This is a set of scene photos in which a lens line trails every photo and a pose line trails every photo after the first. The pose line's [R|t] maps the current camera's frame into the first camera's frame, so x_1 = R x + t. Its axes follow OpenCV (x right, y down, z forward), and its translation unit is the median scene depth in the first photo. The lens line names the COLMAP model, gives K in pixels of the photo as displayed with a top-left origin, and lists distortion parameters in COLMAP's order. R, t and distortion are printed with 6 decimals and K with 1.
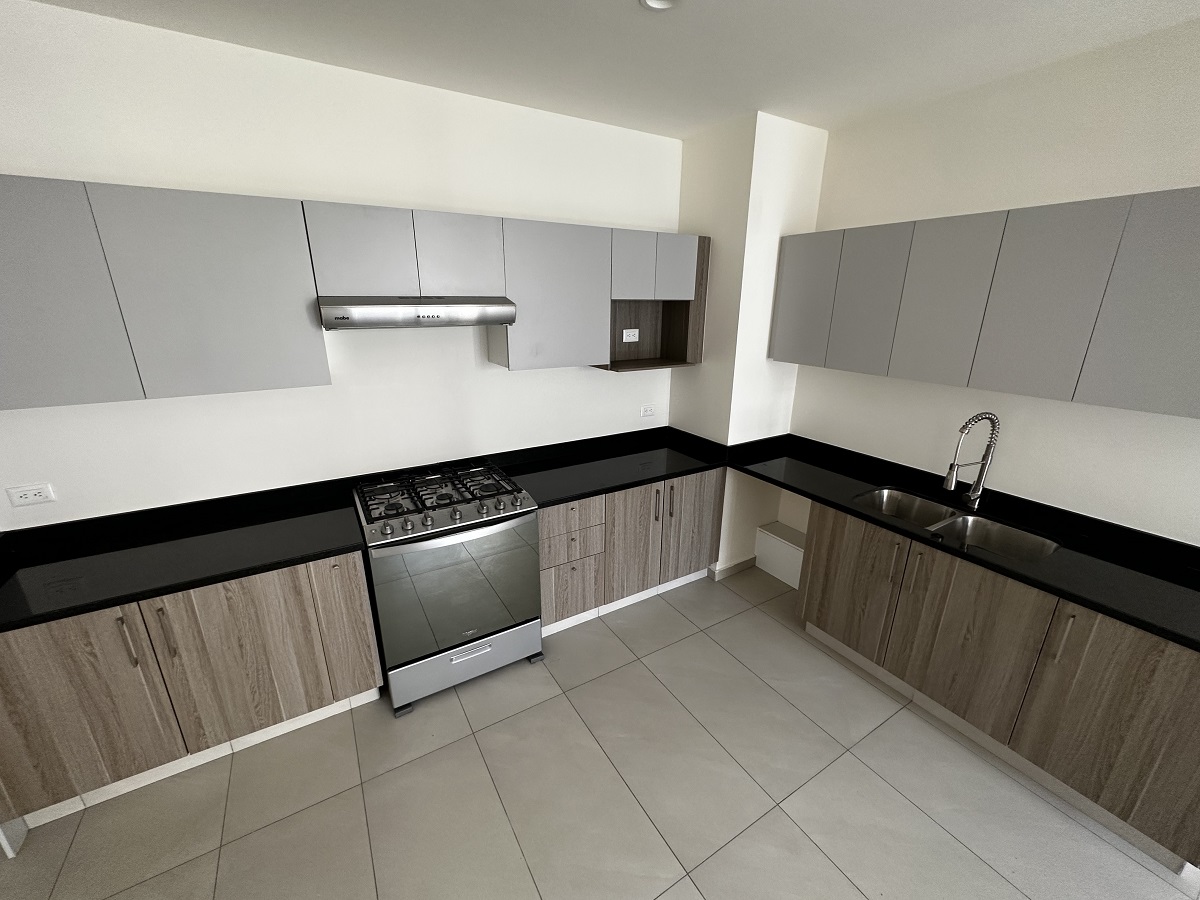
lens RADIAL K [[481.1, 0, 600.6], [0, 481.1, 450.7], [0, 0, 1]] dist [-0.002431, -0.000030]
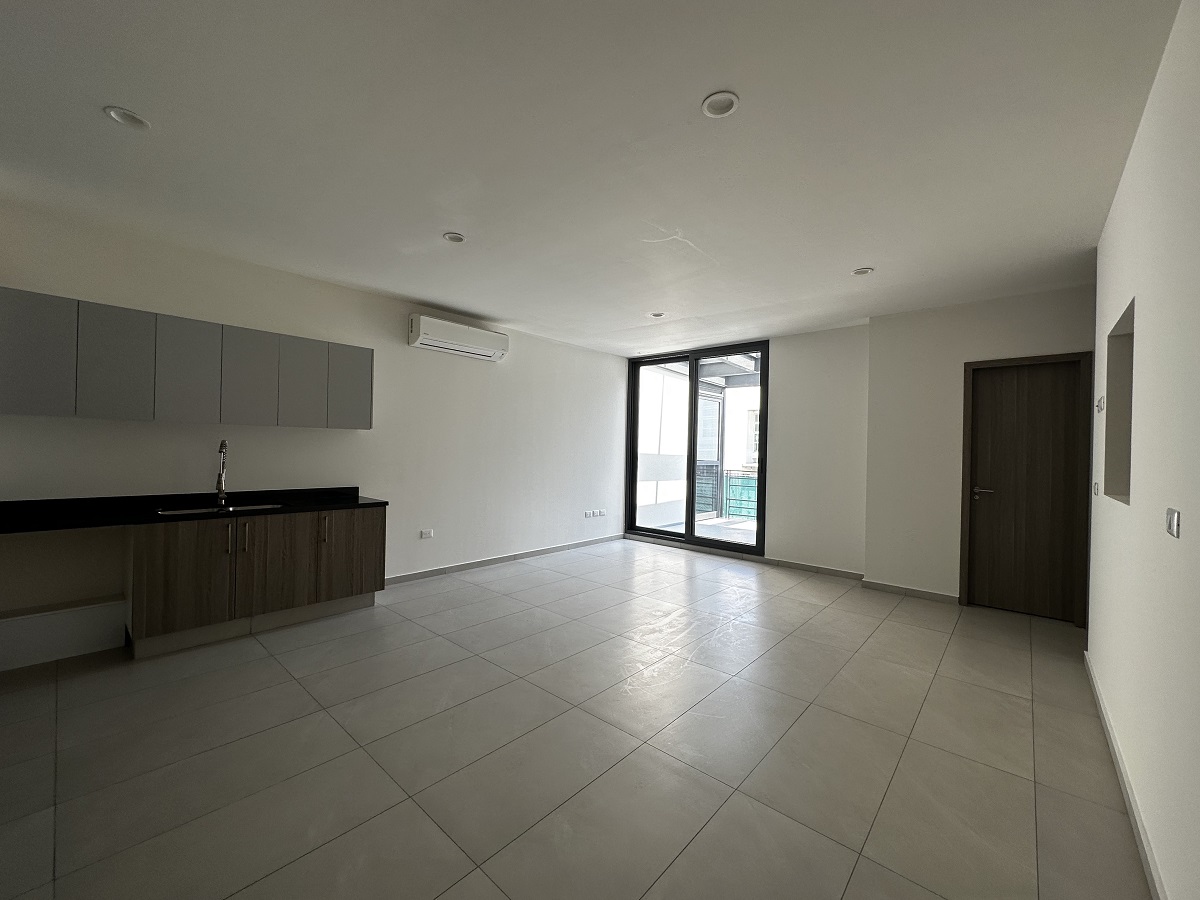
lens RADIAL K [[481.1, 0, 600.6], [0, 481.1, 450.7], [0, 0, 1]] dist [-0.002431, -0.000030]
pose [[-0.292174, -0.018442, 0.956187, -1.310765], [0.264065, 0.959391, 0.099192, 0.150141], [-0.919187, 0.281477, -0.275439, 0.326538]]
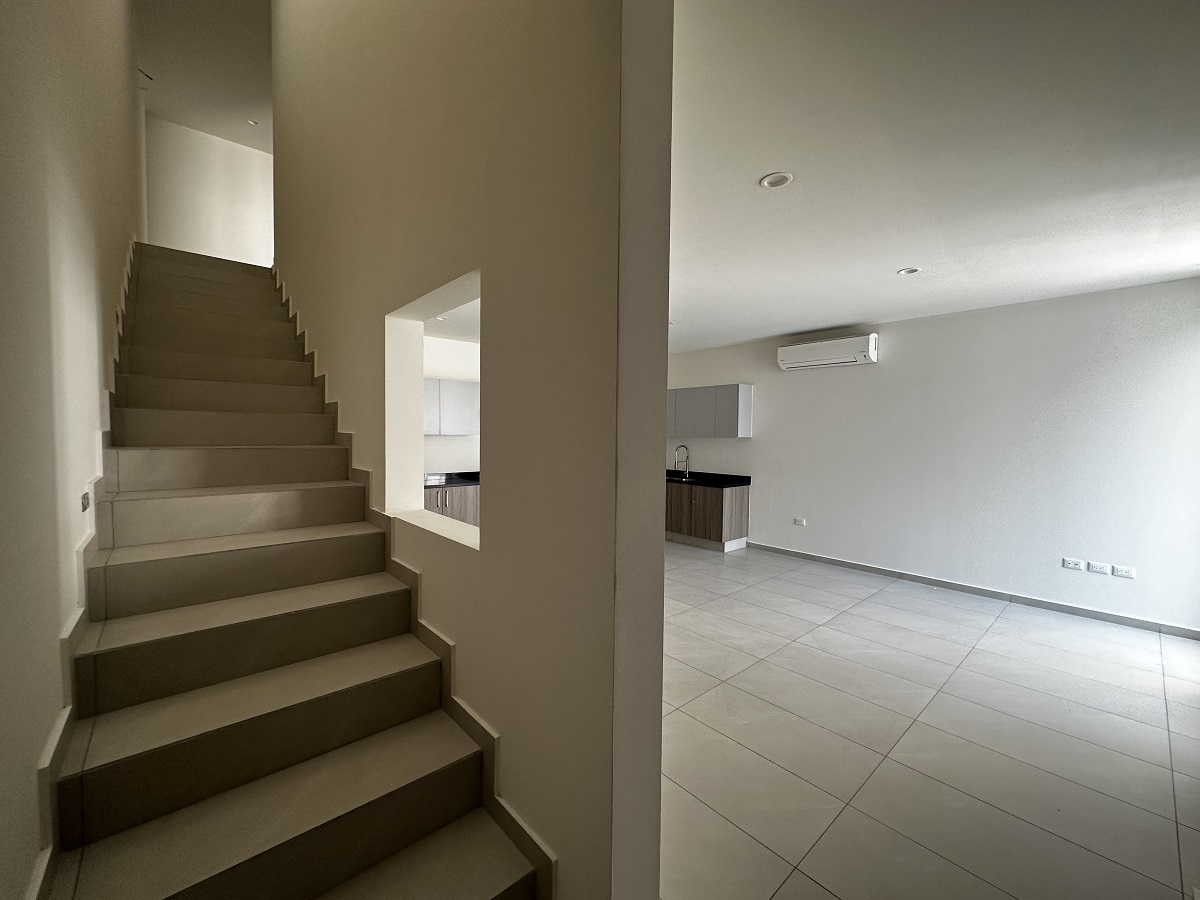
lens RADIAL K [[481.1, 0, 600.6], [0, 481.1, 450.7], [0, 0, 1]] dist [-0.002431, -0.000030]
pose [[0.983702, -0.003382, 0.179774, -0.392639], [0.050728, 0.964427, -0.259435, 0.903815], [-0.172501, 0.264326, 0.948881, -2.328454]]
